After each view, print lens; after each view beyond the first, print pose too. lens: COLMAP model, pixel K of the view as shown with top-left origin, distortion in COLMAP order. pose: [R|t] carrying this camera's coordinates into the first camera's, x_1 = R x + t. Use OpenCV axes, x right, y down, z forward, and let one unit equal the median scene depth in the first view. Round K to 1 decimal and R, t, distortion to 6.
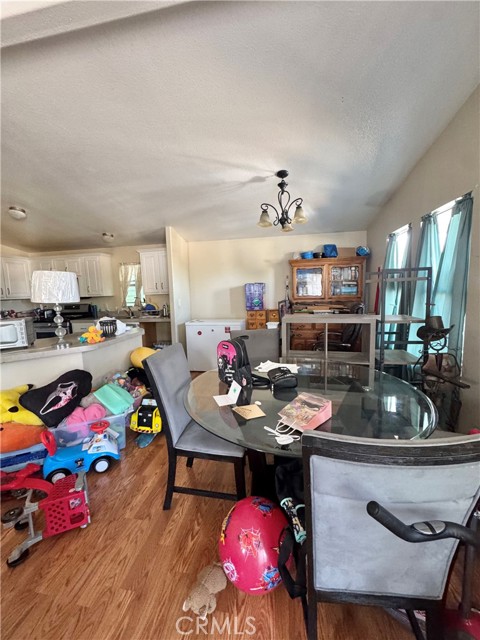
lens RADIAL K [[258.9, 0, 238.7], [0, 258.9, 318.4], [0, 0, 1]] dist [-0.000338, -0.000094]
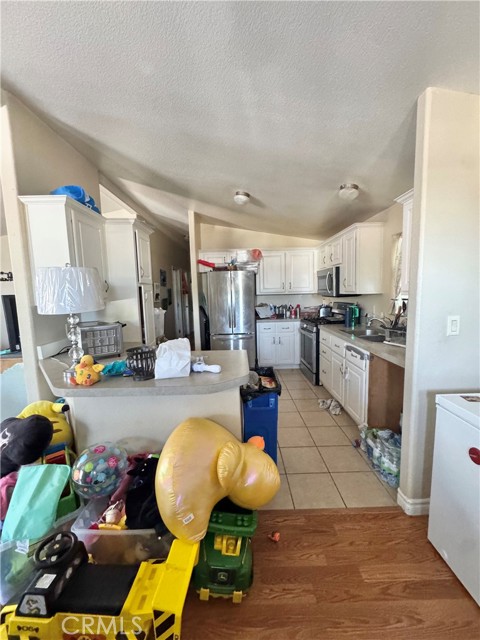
lens RADIAL K [[258.9, 0, 240.4], [0, 258.9, 318.6], [0, 0, 1]] dist [-0.000338, -0.000094]
pose [[0.191274, 0.134611, -0.972262, 0.032036], [-0.094886, 0.988448, 0.118185, -0.076950], [0.976940, 0.069648, 0.201837, 0.625177]]
